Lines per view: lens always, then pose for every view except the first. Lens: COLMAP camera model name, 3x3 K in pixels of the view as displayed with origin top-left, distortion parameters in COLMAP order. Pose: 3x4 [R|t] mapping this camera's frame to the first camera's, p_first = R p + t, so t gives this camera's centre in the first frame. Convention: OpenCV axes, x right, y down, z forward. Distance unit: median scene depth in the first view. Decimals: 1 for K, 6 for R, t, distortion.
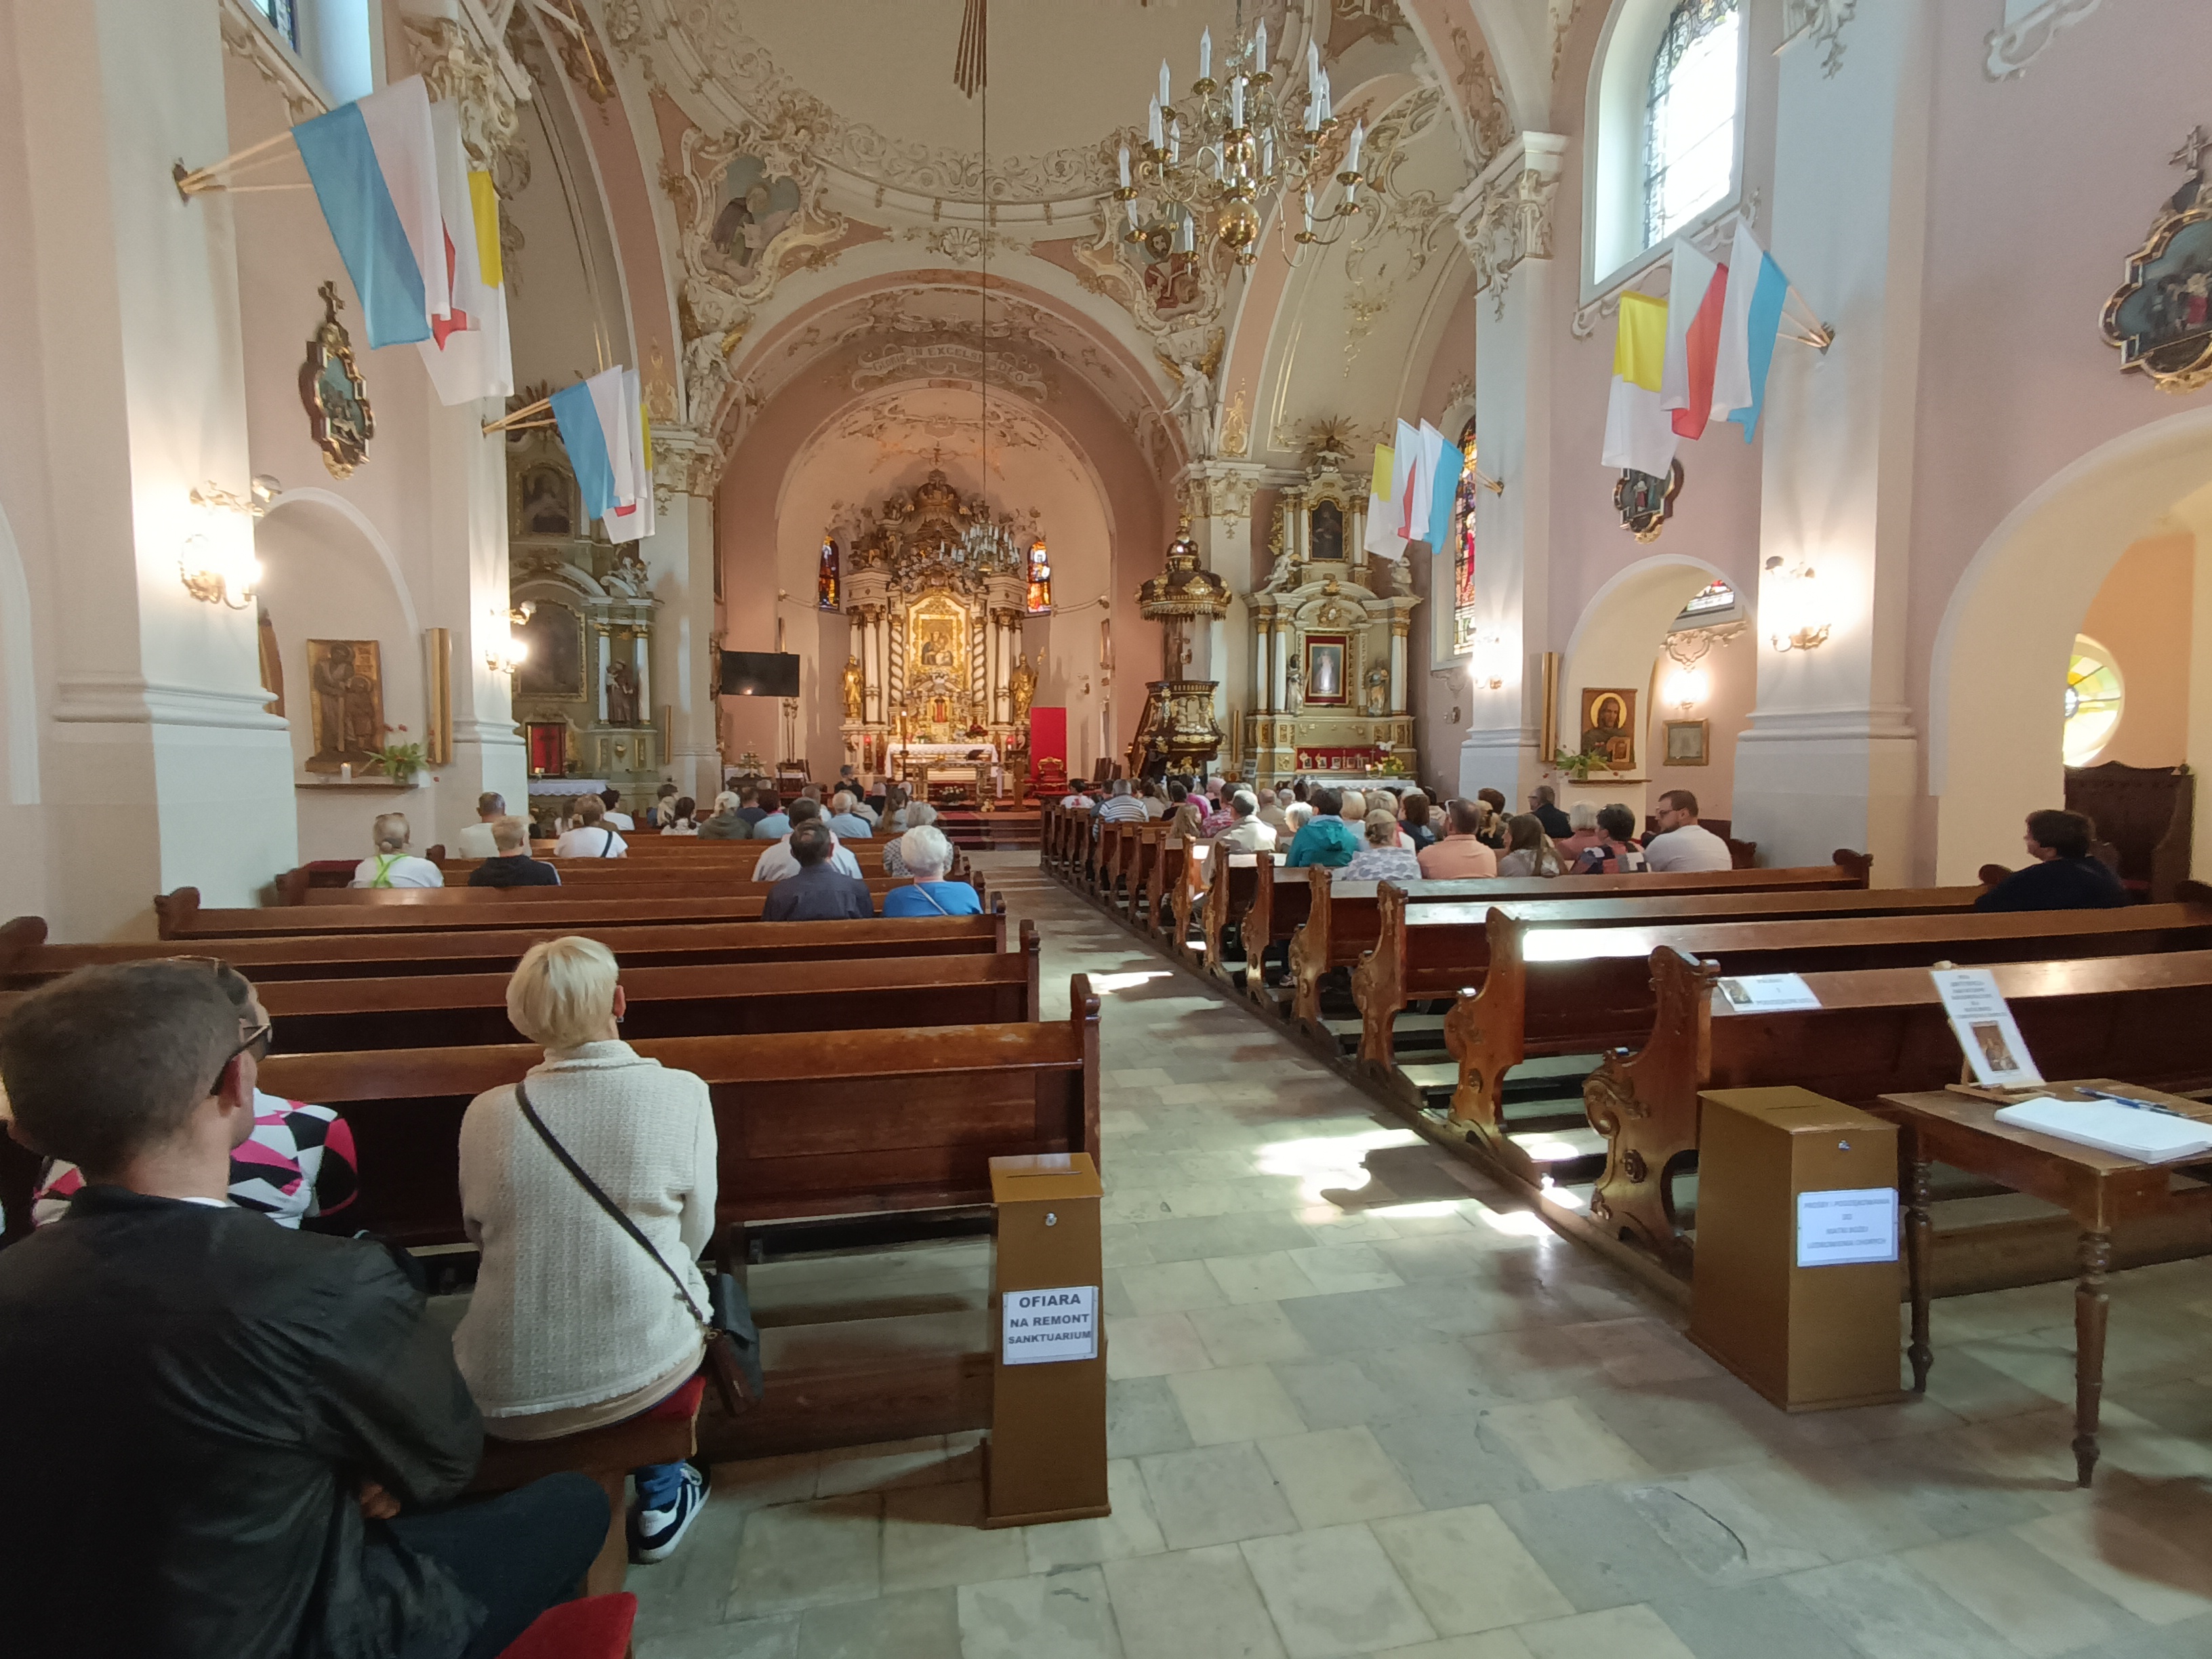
lens RADIAL K [[1046.7, 0, 1109.8], [0, 1046.7, 795.5], [0, 0, 1]] dist [-0.006540, 0.007477]
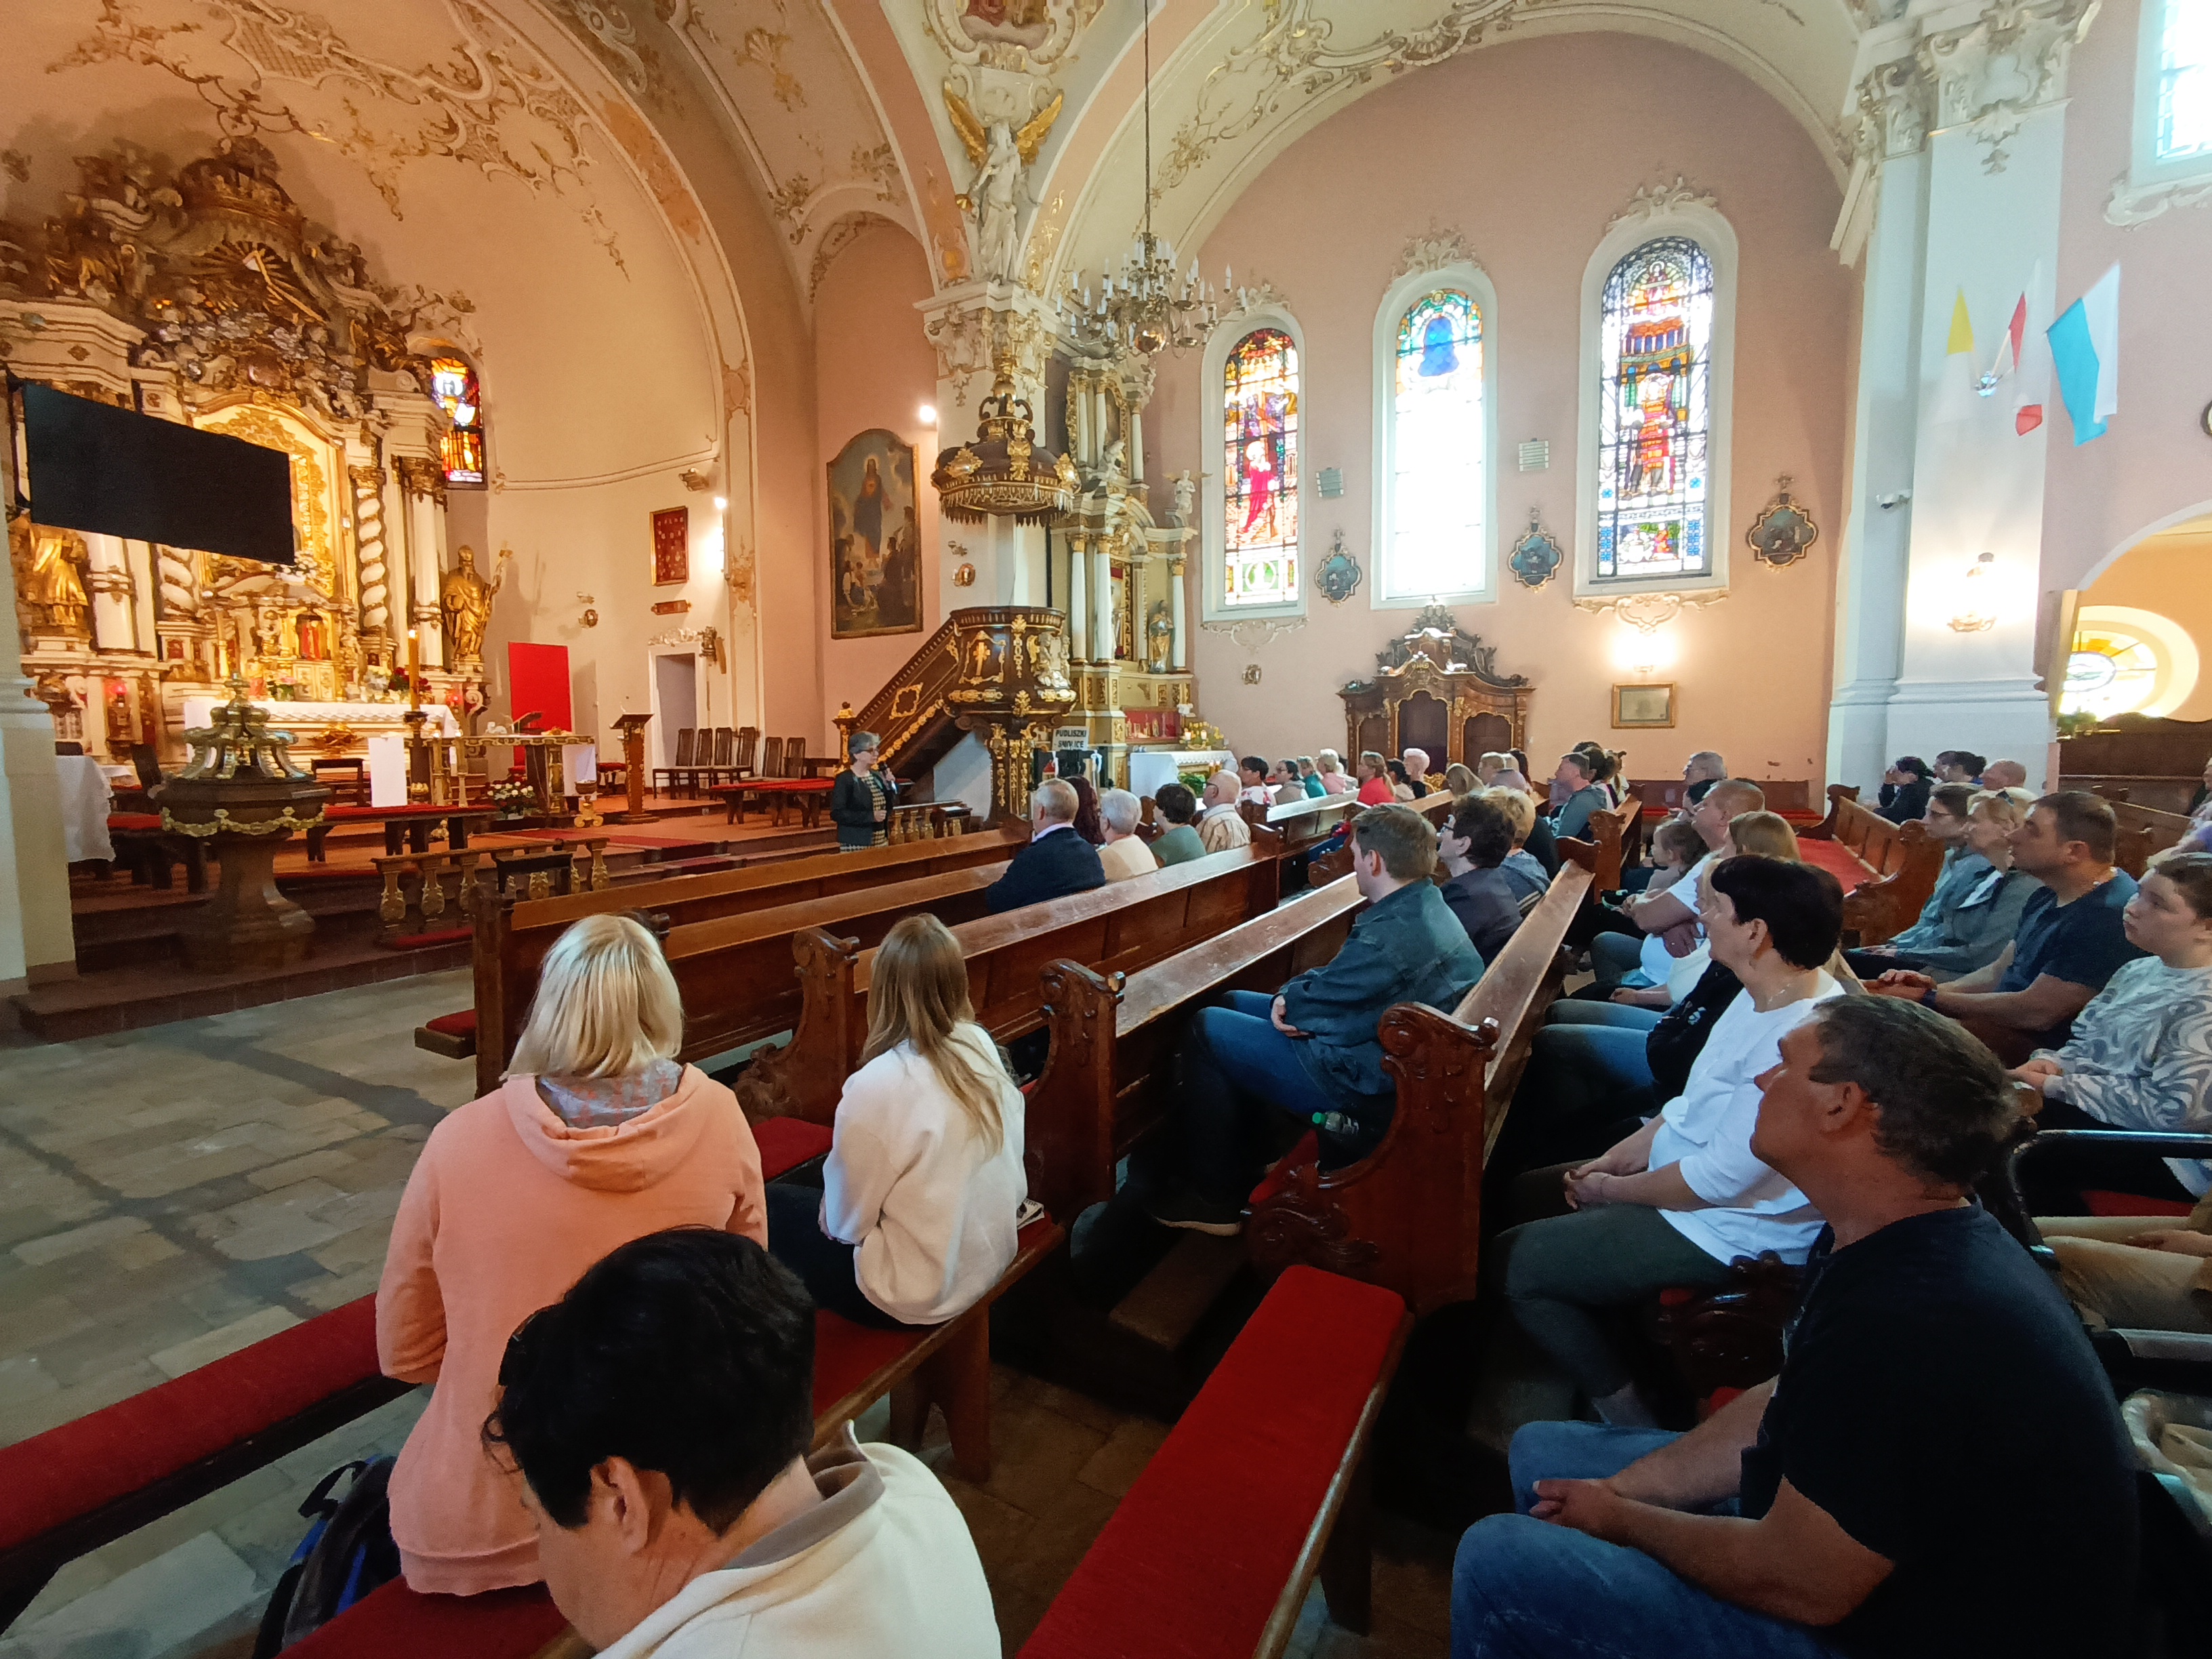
lens RADIAL K [[1001.8, 0, 1112.0], [0, 1001.8, 800.7], [0, 0, 1]] dist [0.014187, 0.004837]
pose [[0.674685, -0.053839, 0.736139, -0.330835], [0.034150, 0.998545, 0.041731, -0.010627], [-0.737315, -0.003016, 0.675542, 0.469748]]
